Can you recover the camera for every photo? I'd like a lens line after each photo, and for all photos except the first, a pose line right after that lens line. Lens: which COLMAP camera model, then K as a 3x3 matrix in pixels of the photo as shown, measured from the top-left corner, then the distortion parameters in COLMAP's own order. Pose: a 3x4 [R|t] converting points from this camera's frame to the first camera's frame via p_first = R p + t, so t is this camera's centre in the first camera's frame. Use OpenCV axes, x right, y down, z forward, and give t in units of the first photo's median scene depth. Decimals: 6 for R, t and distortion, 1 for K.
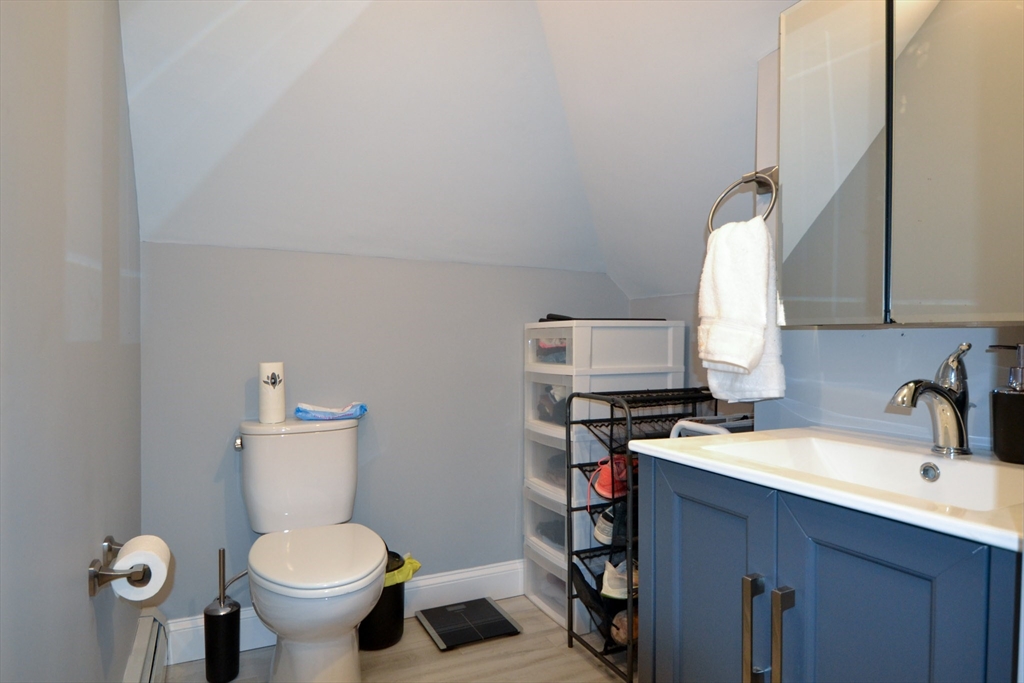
lens RADIAL K [[630.3, 0, 508.5], [0, 630.3, 340.3], [0, 0, 1]] dist [-0.003528, -0.002762]
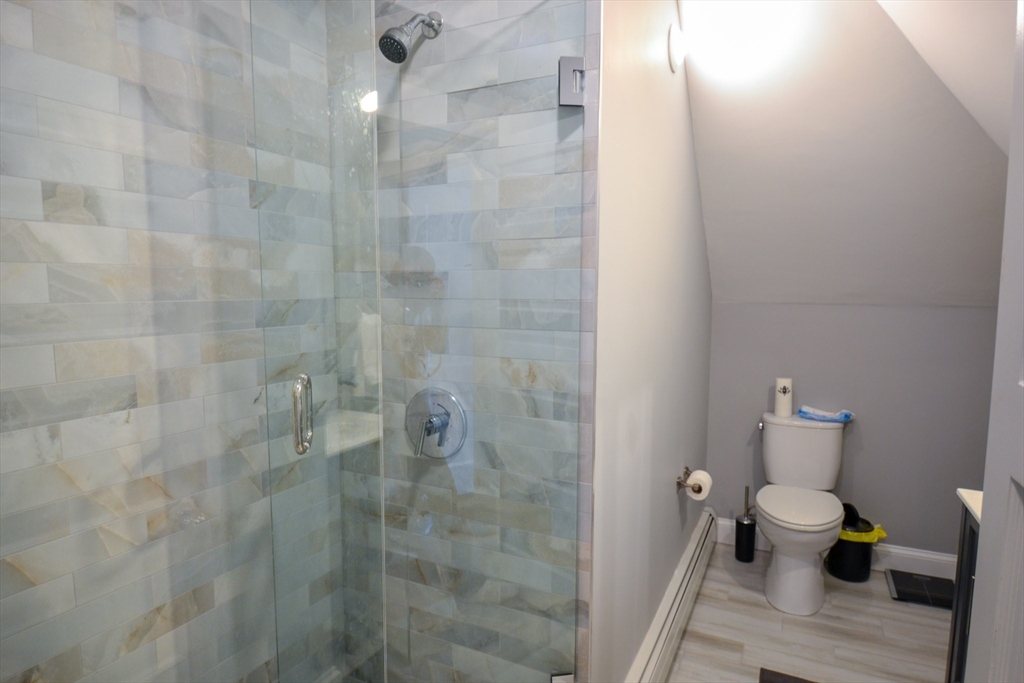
lens RADIAL K [[573.8, 0, 510.4], [0, 573.8, 344.8], [0, 0, 1]] dist [0.000195, 0.000136]
pose [[0.625022, 0.075620, -0.776936, 0.309619], [-0.005096, 0.995671, 0.092810, -0.182472], [0.780591, -0.054049, 0.622701, -0.428206]]
